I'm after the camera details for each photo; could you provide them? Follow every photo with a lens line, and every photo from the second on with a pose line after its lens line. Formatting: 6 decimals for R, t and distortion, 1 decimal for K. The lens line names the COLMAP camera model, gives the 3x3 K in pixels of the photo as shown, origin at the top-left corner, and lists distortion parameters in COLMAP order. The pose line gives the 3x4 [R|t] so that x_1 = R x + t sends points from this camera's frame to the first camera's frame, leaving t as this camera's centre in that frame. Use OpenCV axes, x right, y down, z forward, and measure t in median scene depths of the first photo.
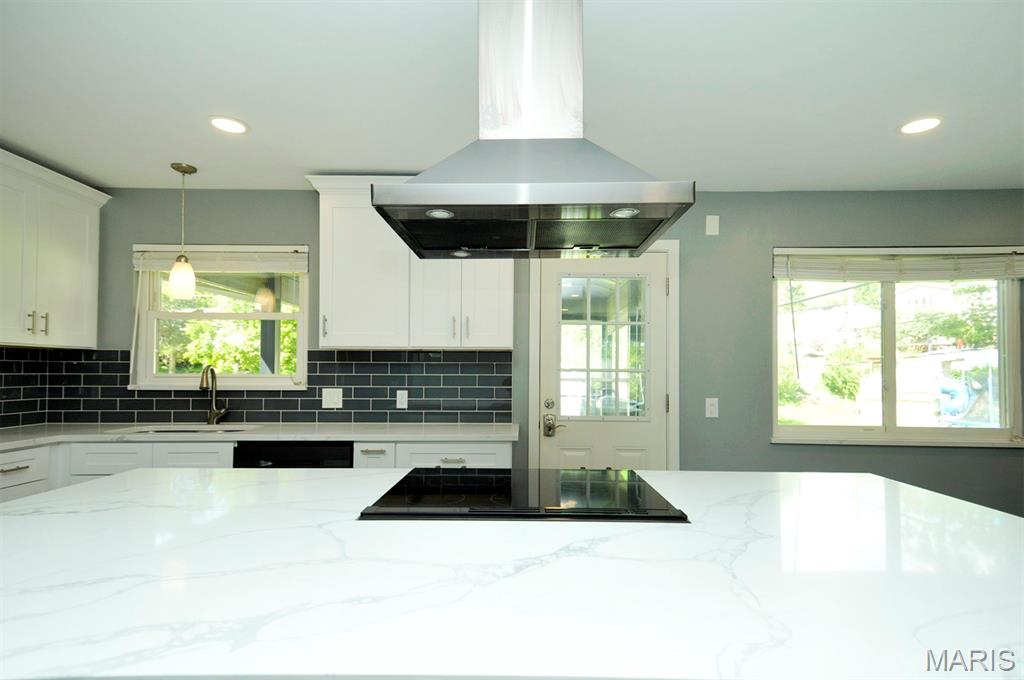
lens RADIAL K [[535.5, 0, 508.6], [0, 535.5, 363.7], [0, 0, 1]] dist [0.044654, -0.000676]
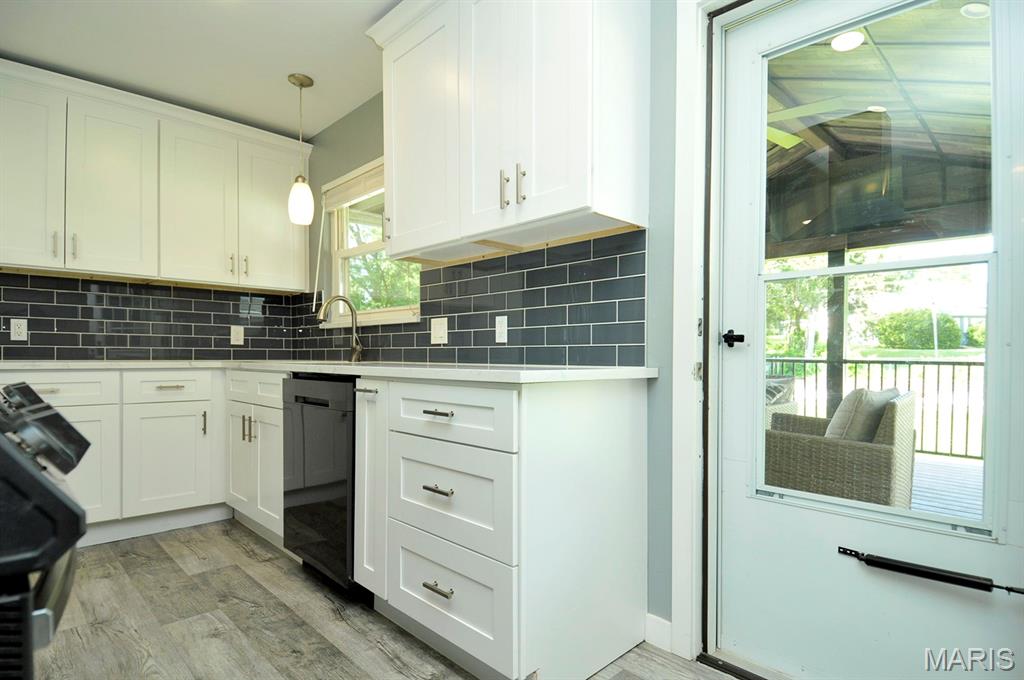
lens RADIAL K [[534.4, 0, 514.7], [0, 534.4, 362.7], [0, 0, 1]] dist [0.056703, -0.055845]
pose [[0.711113, 0.008357, -0.703028, 0.283681], [0.011482, 0.999658, 0.023497, 0.092736], [0.702984, -0.024781, 0.710774, 0.534664]]
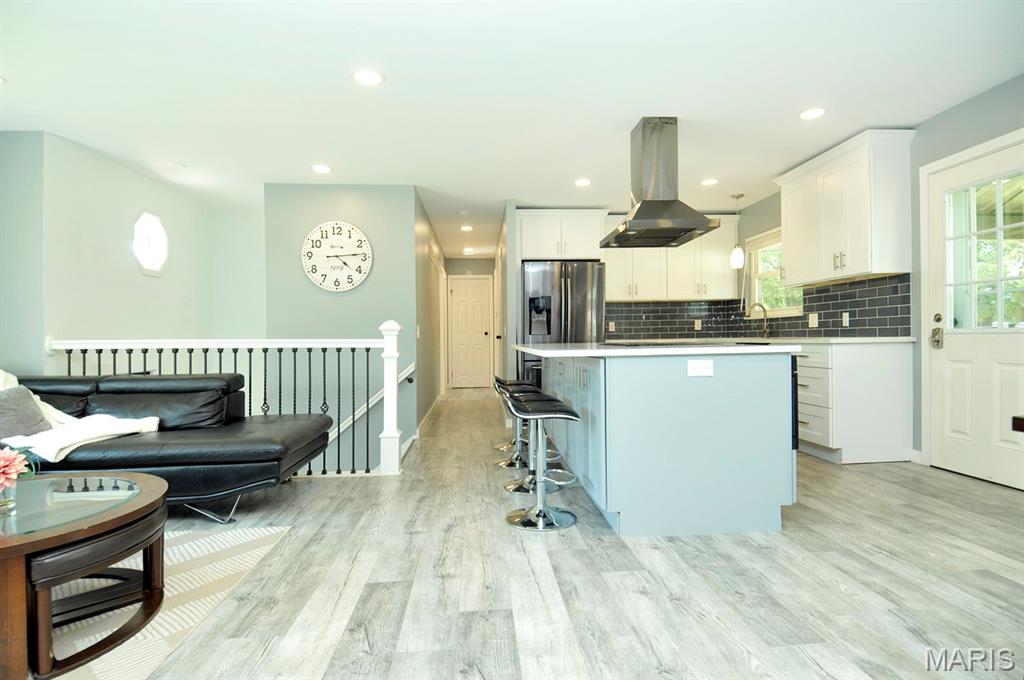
lens RADIAL K [[553.0, 0, 520.9], [0, 553.0, 353.1], [0, 0, 1]] dist [0.060117, -0.000226]
pose [[0.094950, 0.022474, -0.995228, 1.108537], [0.034811, 0.999059, 0.025882, 0.085414], [0.994873, -0.037102, 0.094078, 0.070452]]
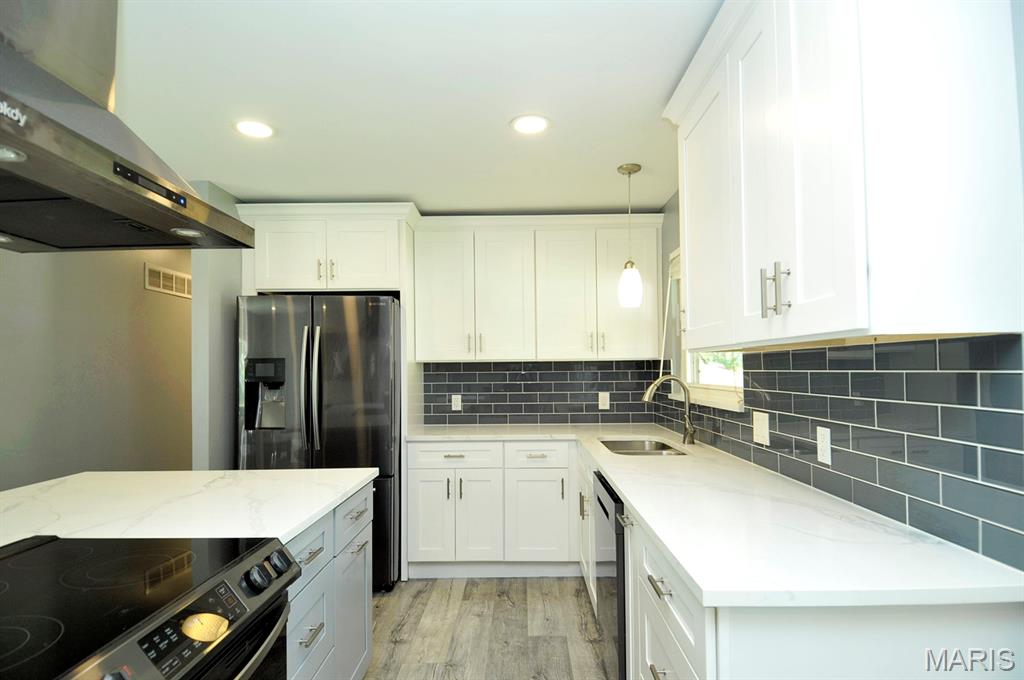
lens RADIAL K [[534.4, 0, 514.7], [0, 534.4, 362.7], [0, 0, 1]] dist [0.056703, -0.055845]
pose [[0.002561, -0.017366, -0.999846, 0.303901], [0.030302, 0.999391, -0.017280, -0.009957], [0.999538, -0.030253, 0.003086, 0.713531]]
